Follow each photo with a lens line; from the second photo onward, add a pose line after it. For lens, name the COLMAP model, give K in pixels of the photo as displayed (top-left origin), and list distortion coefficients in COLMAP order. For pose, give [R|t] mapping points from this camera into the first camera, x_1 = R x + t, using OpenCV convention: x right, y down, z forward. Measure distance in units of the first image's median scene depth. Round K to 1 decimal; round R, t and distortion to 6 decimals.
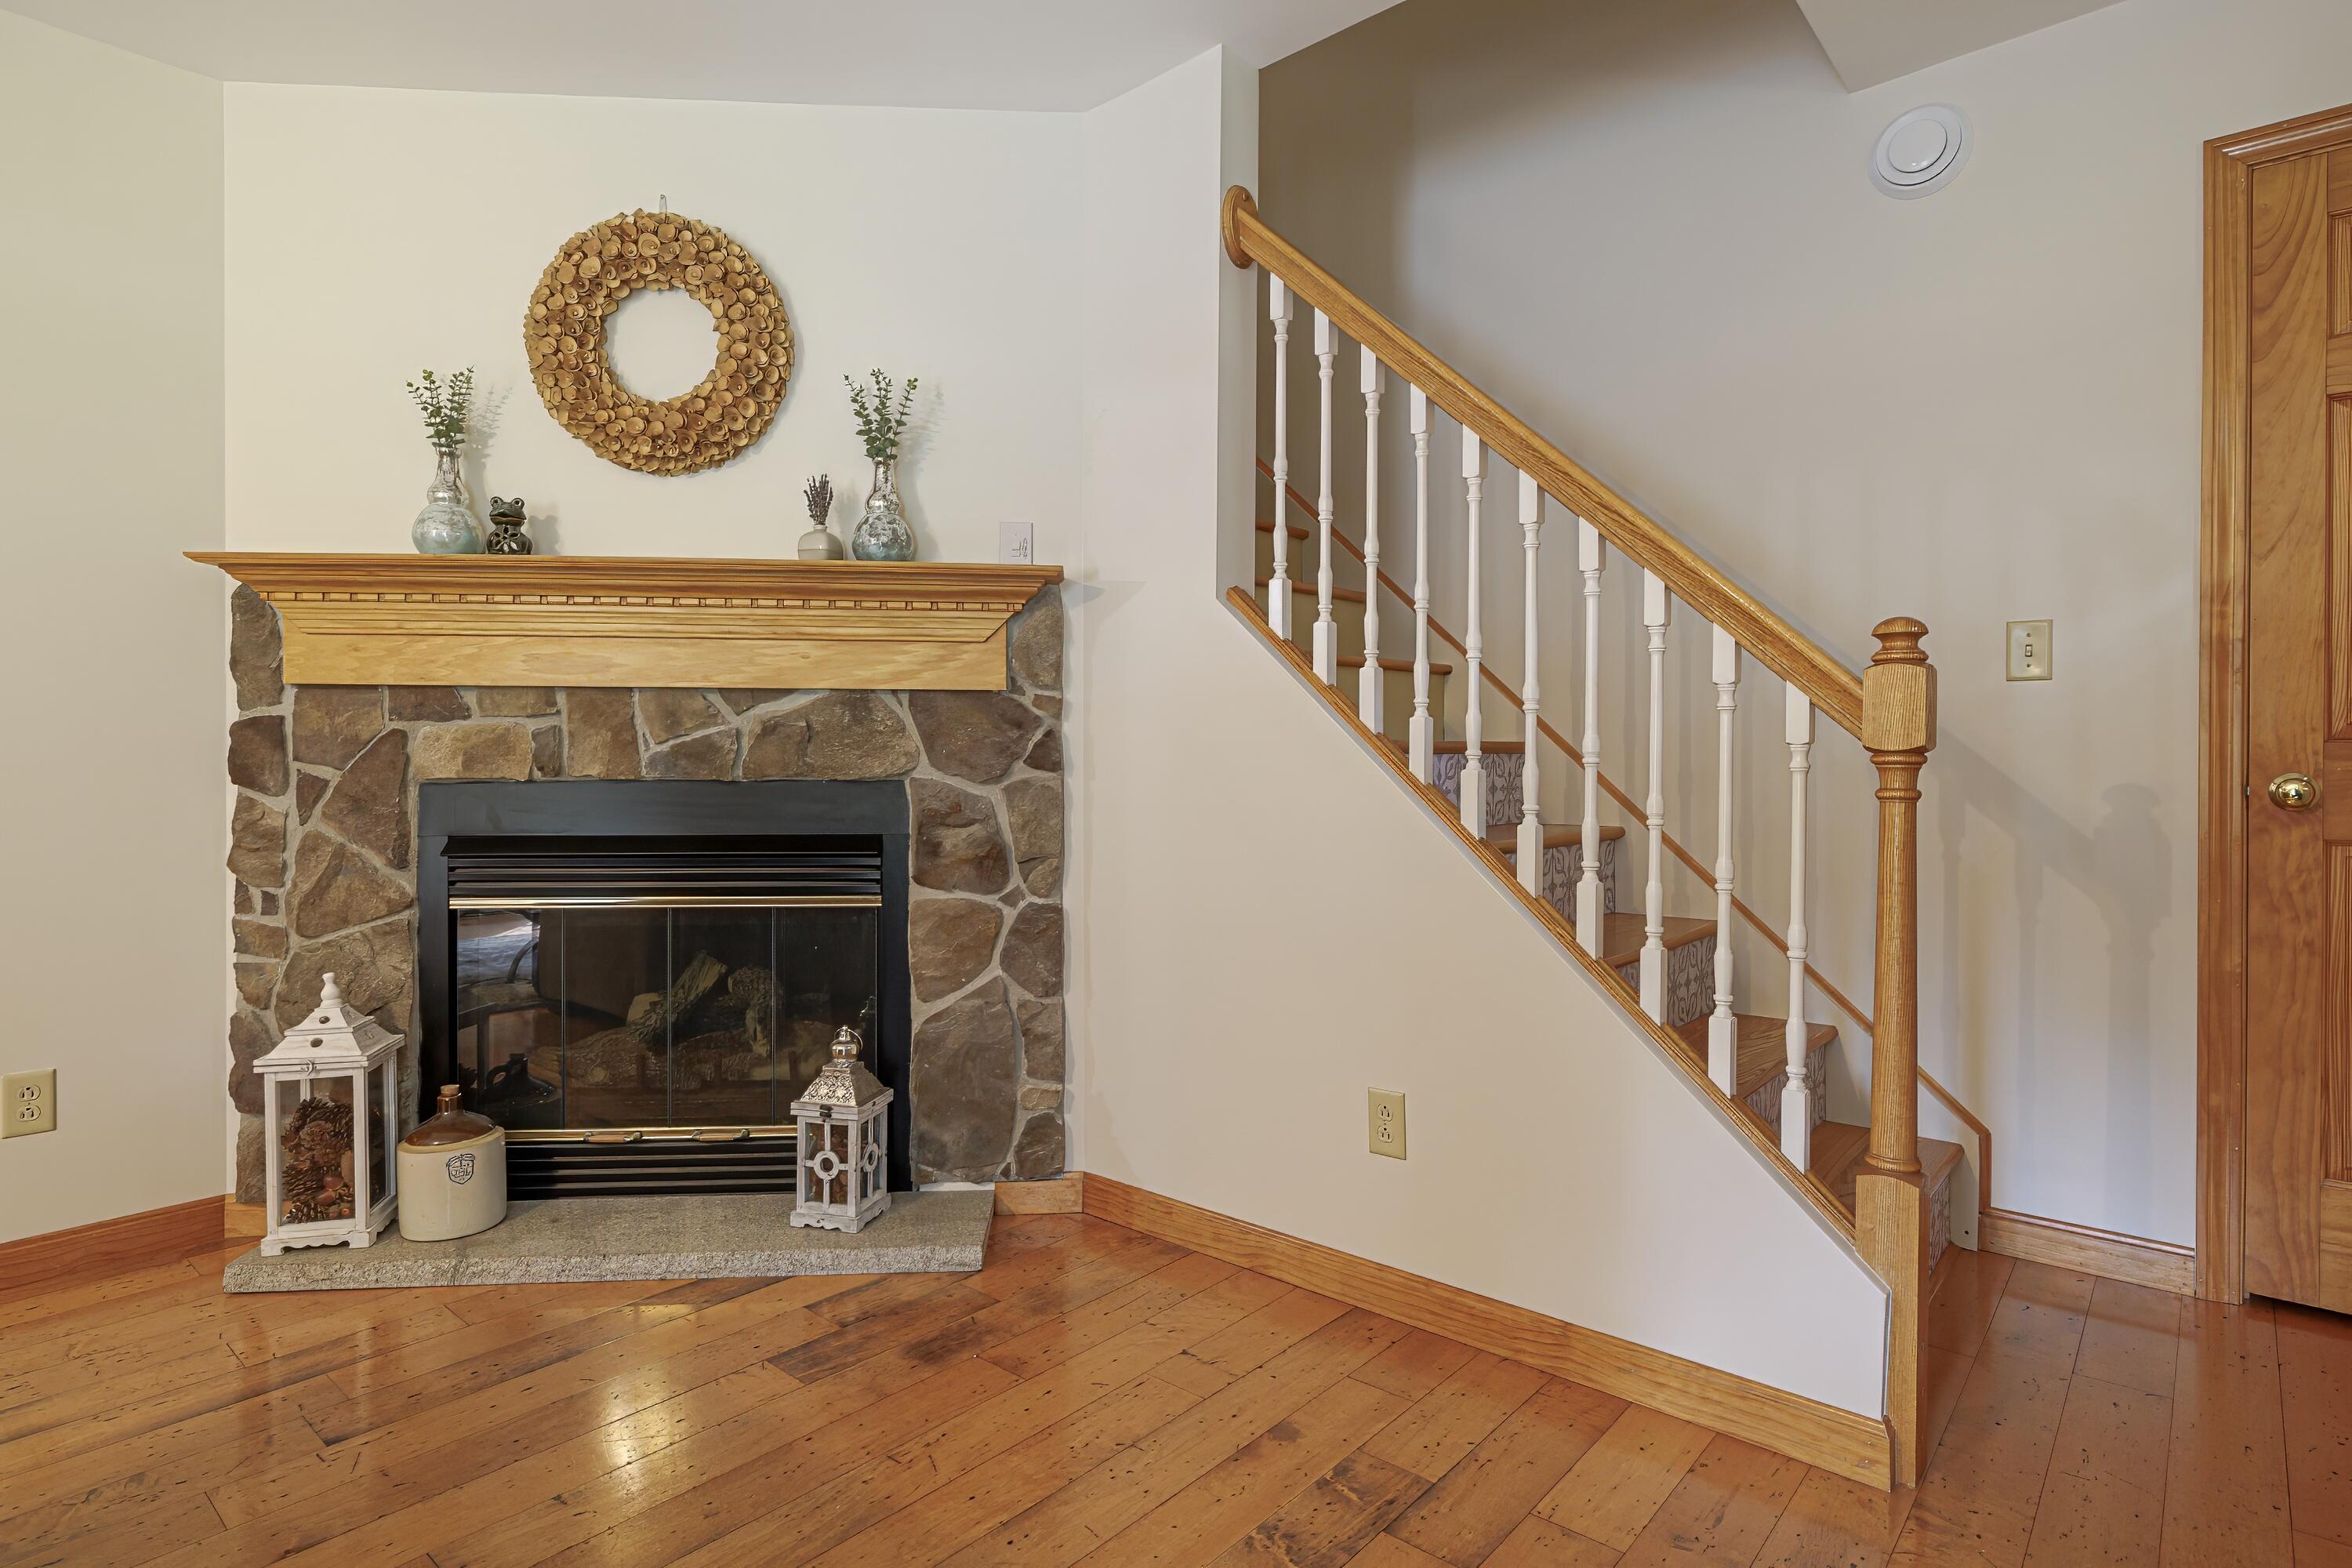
lens RADIAL K [[1256.6, 0, 1178.5], [0, 1256.6, 772.2], [0, 0, 1]] dist [-0.000767, -0.000107]
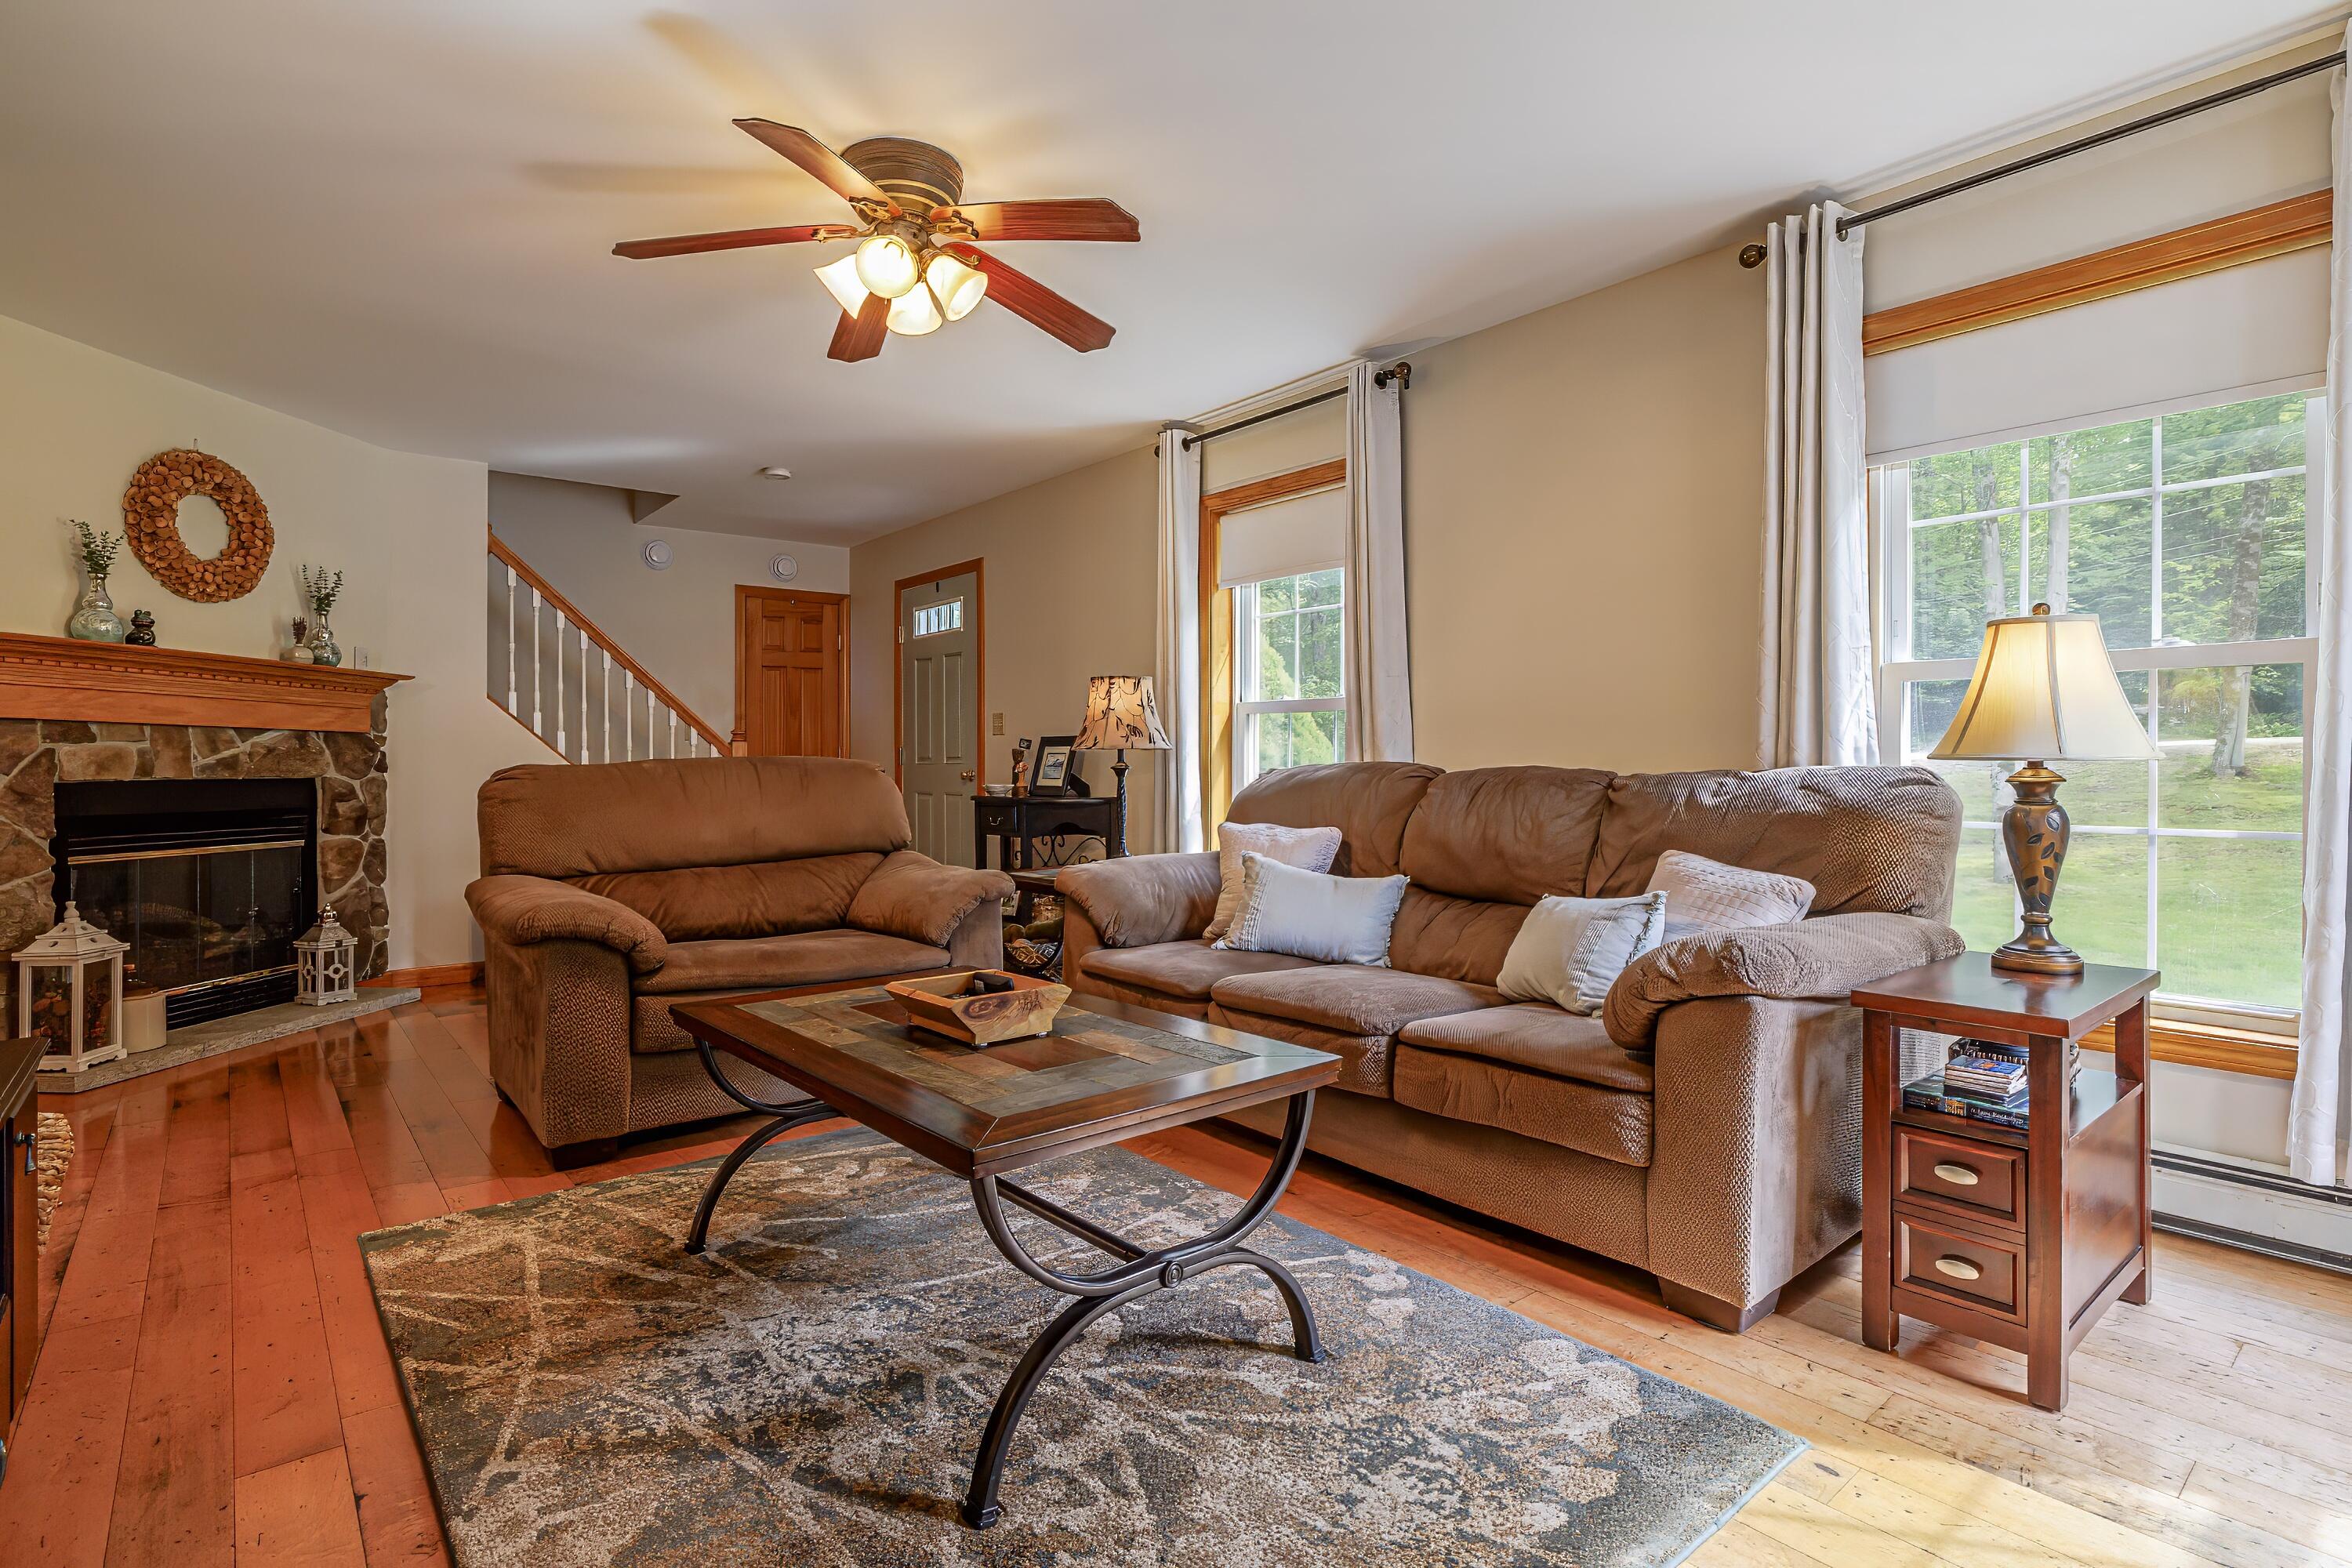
lens RADIAL K [[1120.0, 0, 1174.3], [0, 1120.0, 769.5], [0, 0, 1]] dist [0.001903, 0.000930]
pose [[0.167202, -0.003328, 0.985917, -1.735770], [0.016839, 0.999858, 0.000519, 0.014648], [-0.985779, 0.016515, 0.167234, -0.585579]]
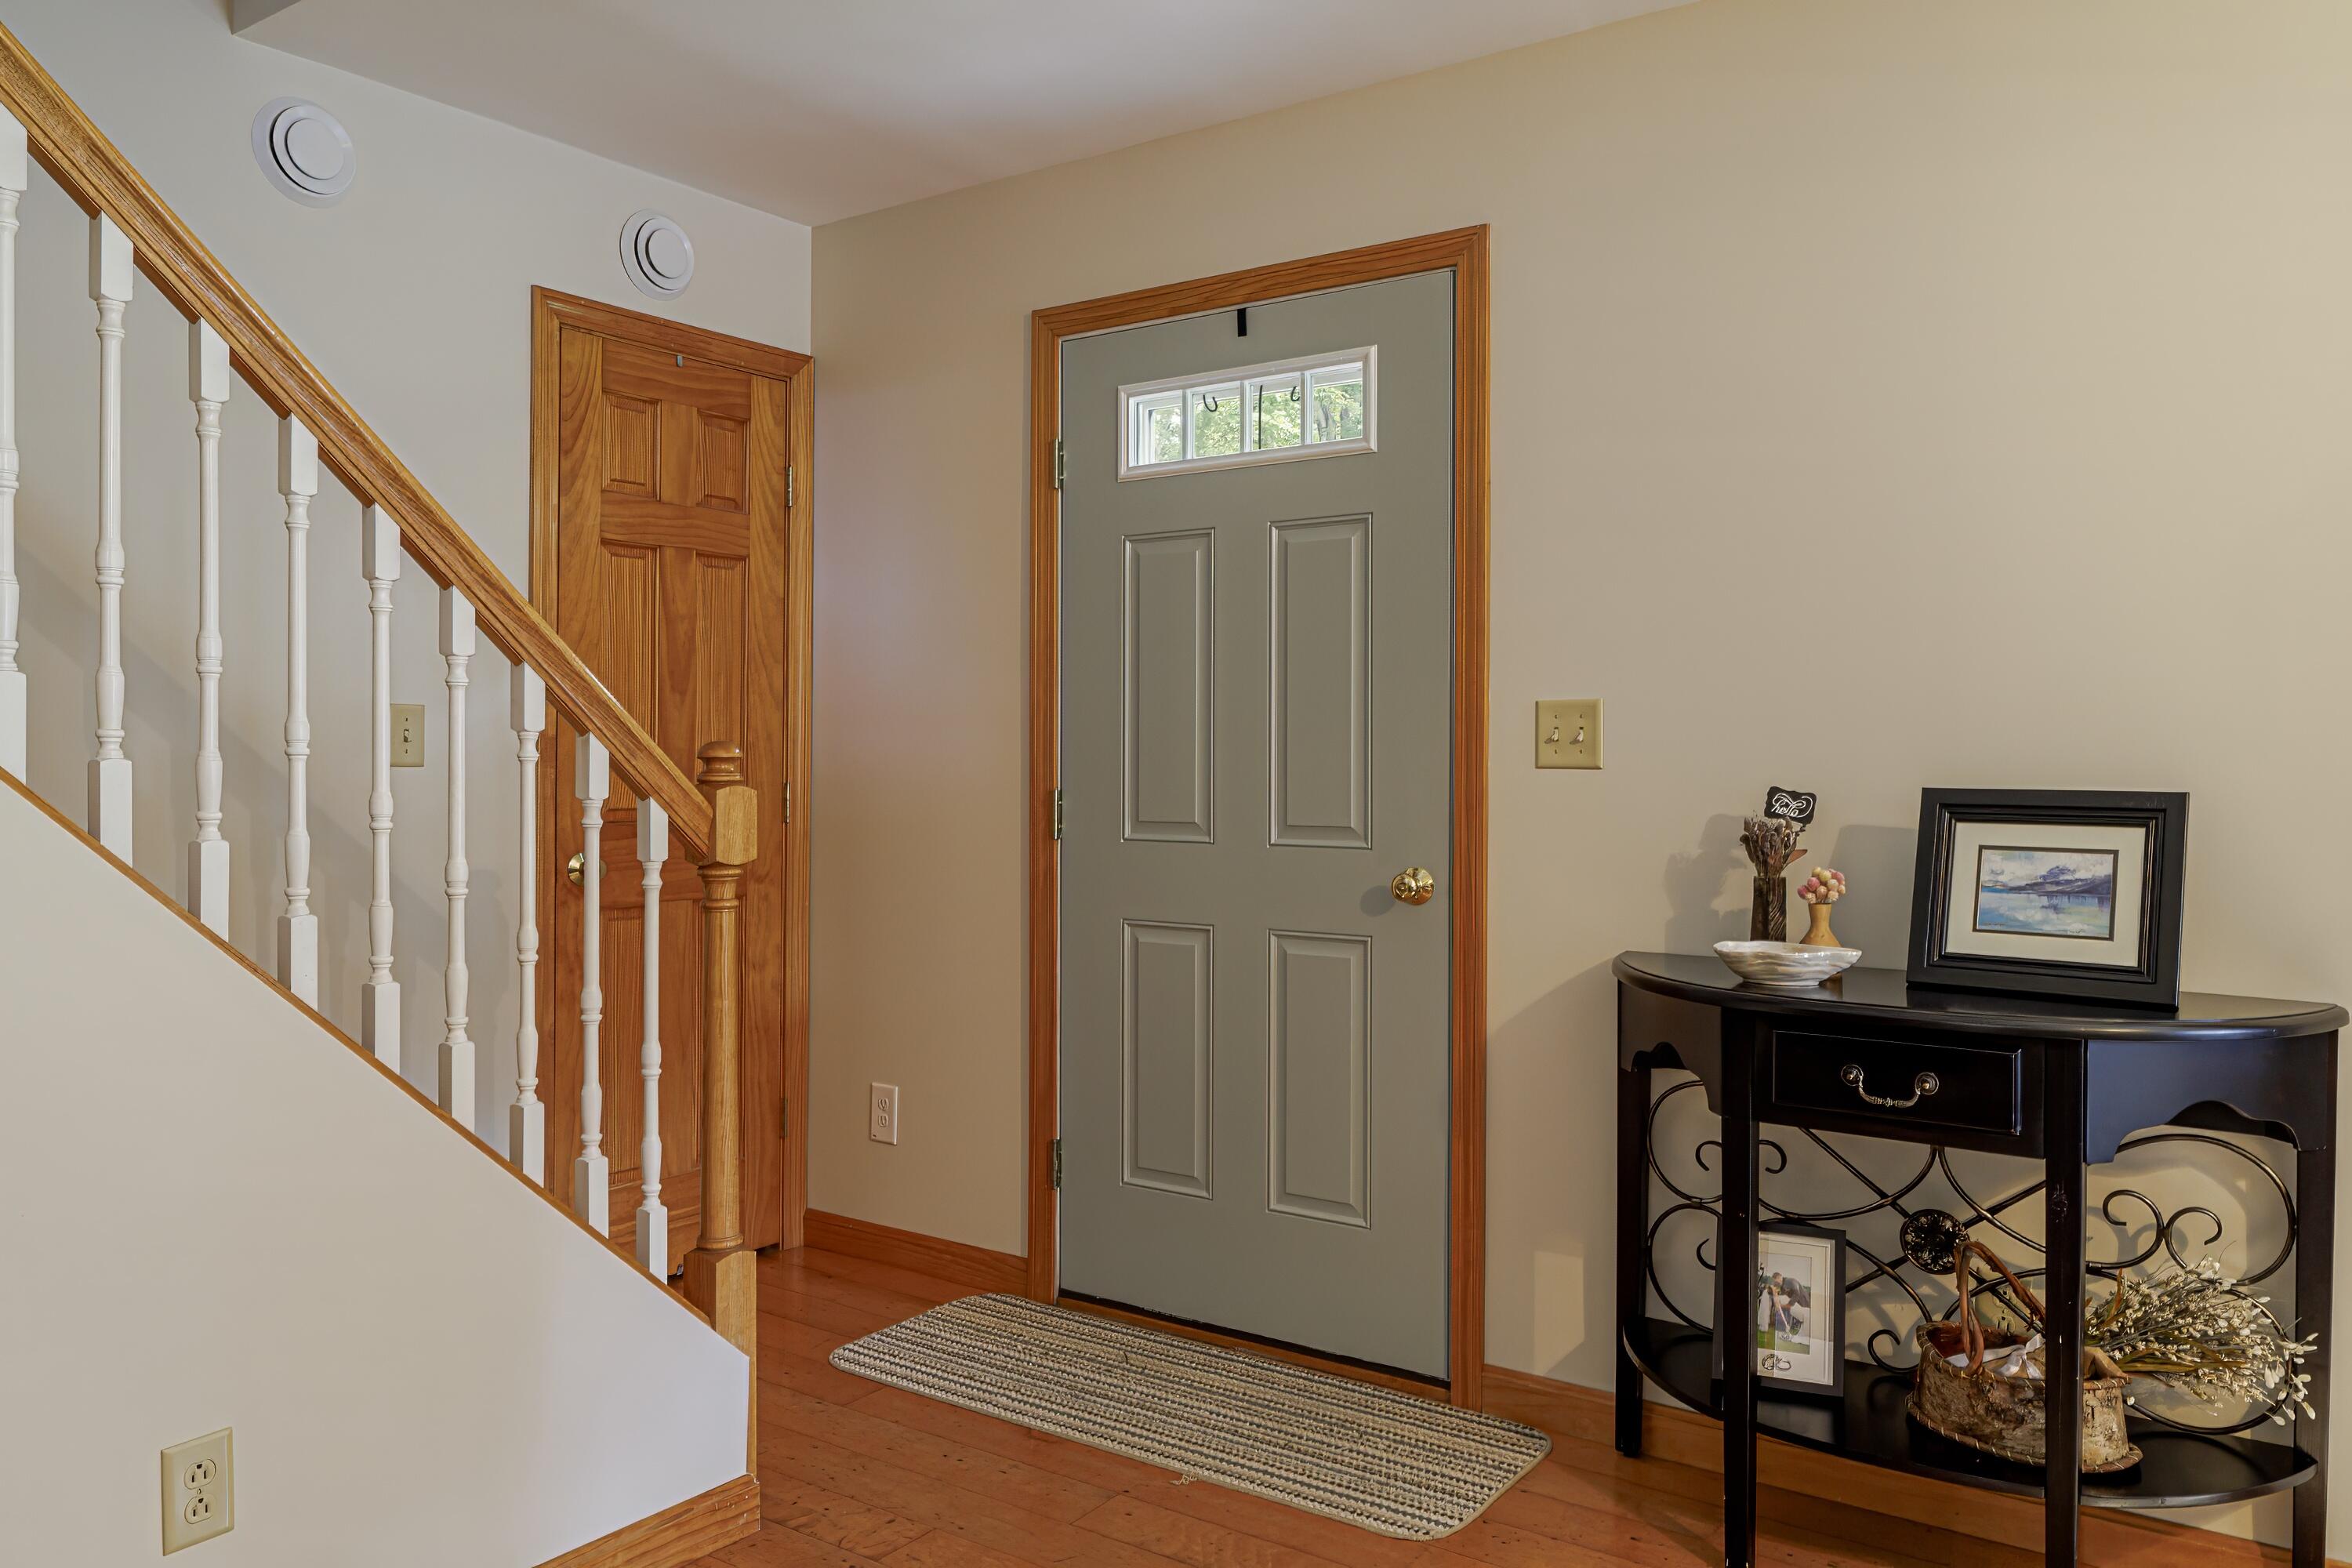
lens RADIAL K [[1649.4, 0, 1176.0], [0, 1649.4, 784.0], [0, 0, 1]] dist [0.003324, 0.002340]
pose [[-0.107783, -0.011071, 0.994113, -0.610294], [0.008435, 0.999892, 0.012049, -0.066645], [-0.994139, 0.009684, -0.107678, 0.526487]]
